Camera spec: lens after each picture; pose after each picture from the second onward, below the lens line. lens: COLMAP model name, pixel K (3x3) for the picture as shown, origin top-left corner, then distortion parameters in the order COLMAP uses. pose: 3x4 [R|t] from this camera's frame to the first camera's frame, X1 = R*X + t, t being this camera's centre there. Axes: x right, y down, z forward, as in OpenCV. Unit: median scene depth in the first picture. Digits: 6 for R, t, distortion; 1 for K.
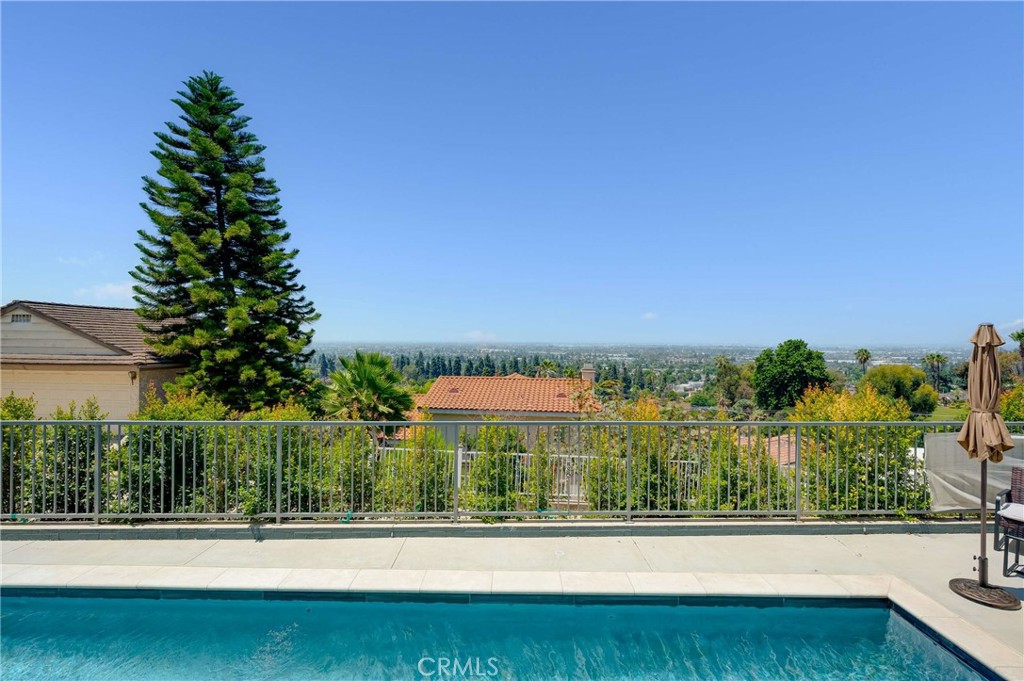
lens RADIAL K [[446.6, 0, 517.5], [0, 446.6, 344.8], [0, 0, 1]] dist [-0.000533, 0.001090]
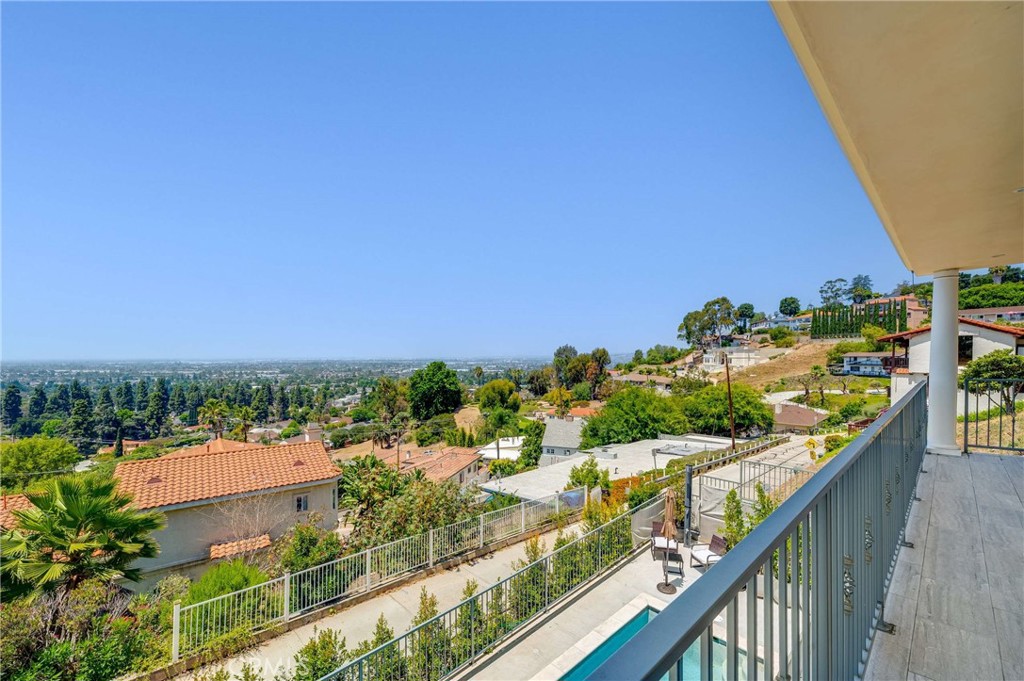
lens RADIAL K [[415.7, 0, 510.4], [0, 415.7, 361.4], [0, 0, 1]] dist [-0.001314, -0.000185]
pose [[0.724055, -0.023946, 0.689327, -0.558847], [0.014924, 0.999707, 0.019052, -0.367165], [-0.689581, -0.003507, 0.724200, -0.057820]]
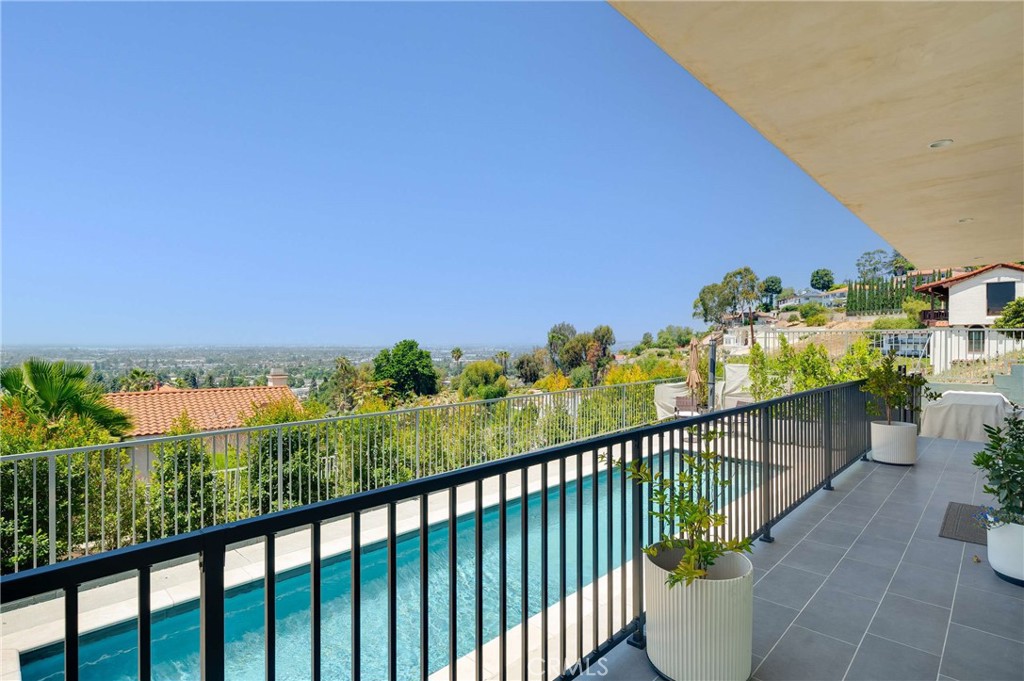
lens RADIAL K [[506.4, 0, 515.3], [0, 506.4, 342.7], [0, 0, 1]] dist [0.003663, -0.002576]
pose [[0.691982, -0.006353, 0.721887, -0.788486], [0.010957, 0.999939, -0.001704, -0.008948], [-0.721831, 0.009089, 0.692009, -0.135289]]
